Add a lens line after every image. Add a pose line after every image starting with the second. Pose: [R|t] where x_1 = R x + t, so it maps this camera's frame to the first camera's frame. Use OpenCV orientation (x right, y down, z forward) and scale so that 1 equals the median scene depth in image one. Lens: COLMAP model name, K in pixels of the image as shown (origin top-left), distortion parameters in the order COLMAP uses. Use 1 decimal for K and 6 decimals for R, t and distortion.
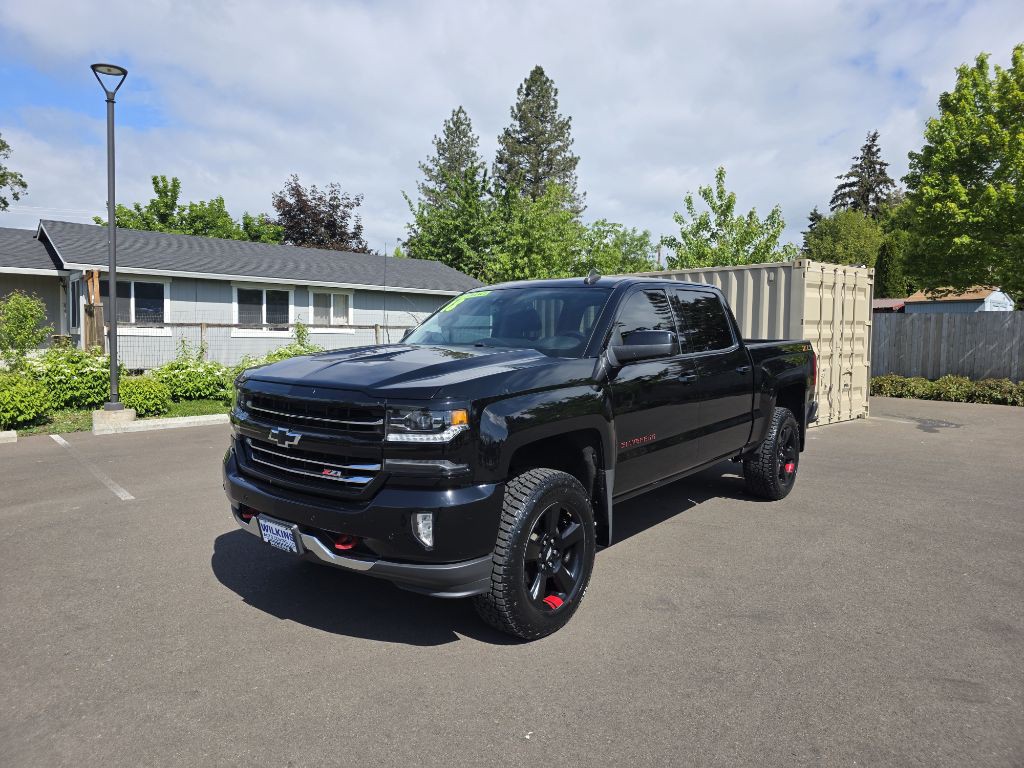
lens RADIAL K [[689.4, 0, 507.3], [0, 689.4, 359.7], [0, 0, 1]] dist [0.036528, -0.037564]
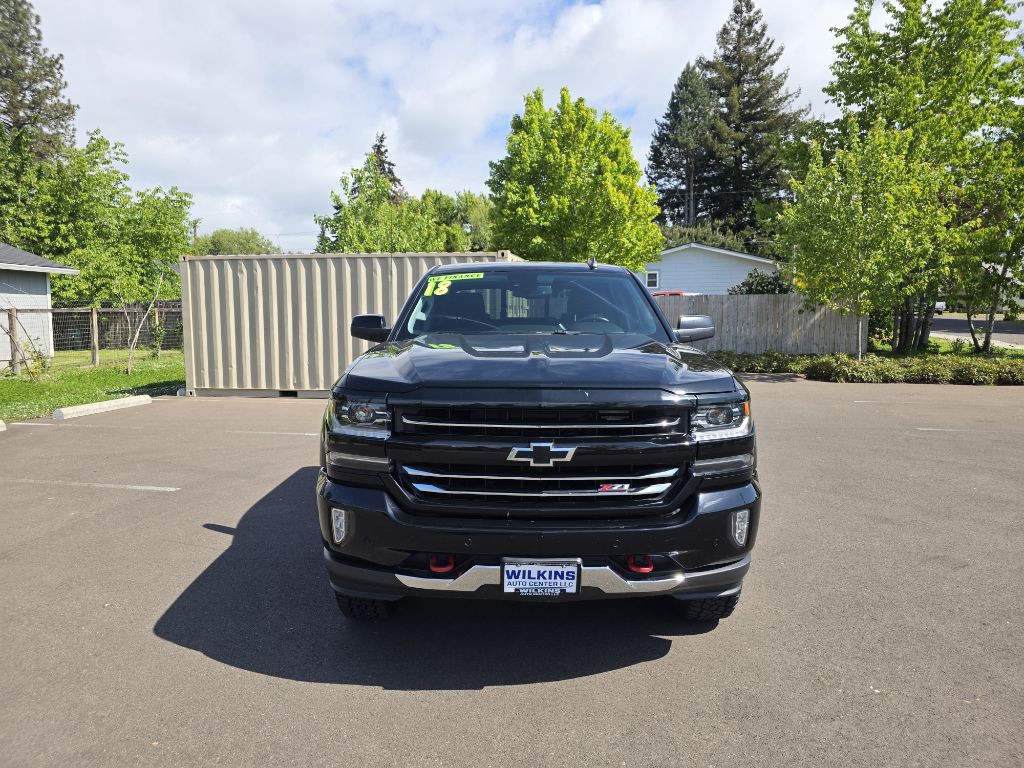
lens RADIAL K [[679.7, 0, 509.7], [0, 679.7, 369.8], [0, 0, 1]] dist [0.064817, -0.066090]
pose [[0.773431, -0.058865, 0.631141, -0.164414], [0.033100, 0.998071, 0.052525, -0.005301], [-0.633016, -0.019734, 0.773888, 0.082880]]
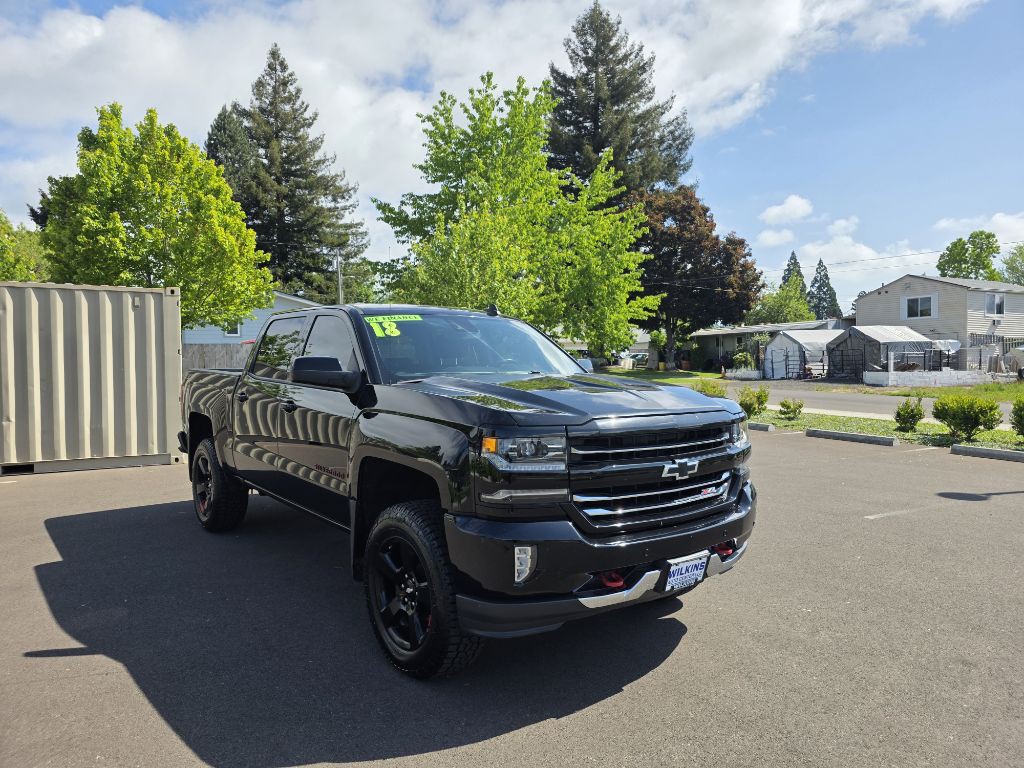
lens RADIAL K [[681.0, 0, 512.0], [0, 681.0, 384.0], [0, 0, 1]] dist [0.050953, -0.043638]
pose [[0.214636, -0.038481, 0.975936, -0.252180], [0.047820, 0.998439, 0.028852, -0.008359], [-0.975523, 0.040476, 0.216141, 0.200229]]
